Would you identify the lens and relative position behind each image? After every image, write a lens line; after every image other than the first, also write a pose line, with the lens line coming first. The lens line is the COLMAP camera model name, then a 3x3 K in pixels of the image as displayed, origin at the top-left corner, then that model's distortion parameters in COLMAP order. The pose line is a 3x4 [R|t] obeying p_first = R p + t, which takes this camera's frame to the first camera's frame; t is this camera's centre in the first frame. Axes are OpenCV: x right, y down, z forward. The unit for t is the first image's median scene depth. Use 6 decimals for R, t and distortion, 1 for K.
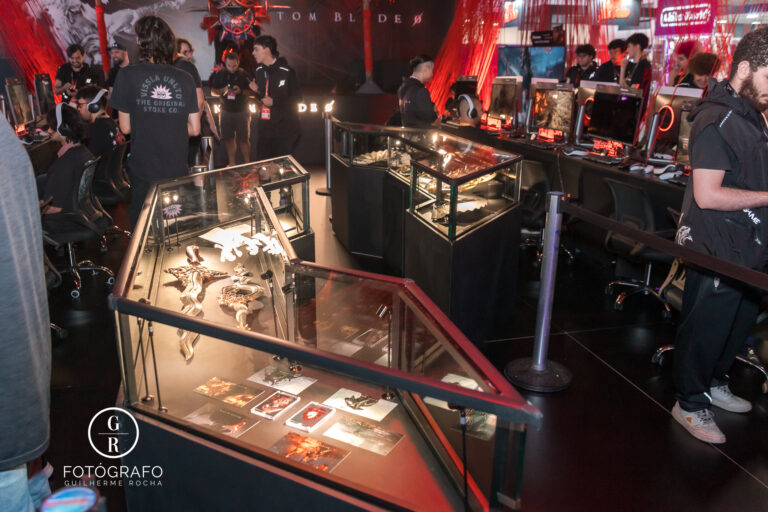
lens RADIAL K [[659.6, 0, 386.0], [0, 659.6, 257.3], [0, 0, 1]] dist [0.008724, -0.004473]
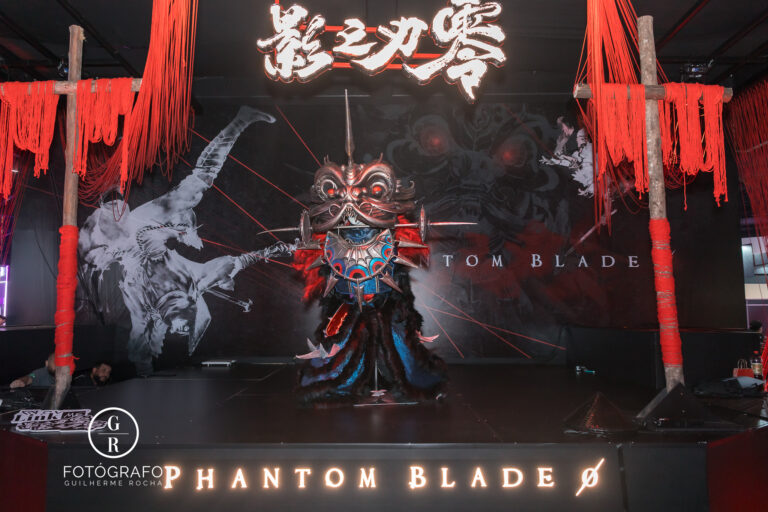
lens RADIAL K [[567.1, 0, 380.9], [0, 567.1, 256.2], [0, 0, 1]] dist [-0.035622, 0.001159]
pose [[0.967858, -0.028523, -0.249873, -0.089705], [-0.068429, 0.926198, -0.370776, -0.168834], [0.242008, 0.375957, 0.894477, 0.516073]]
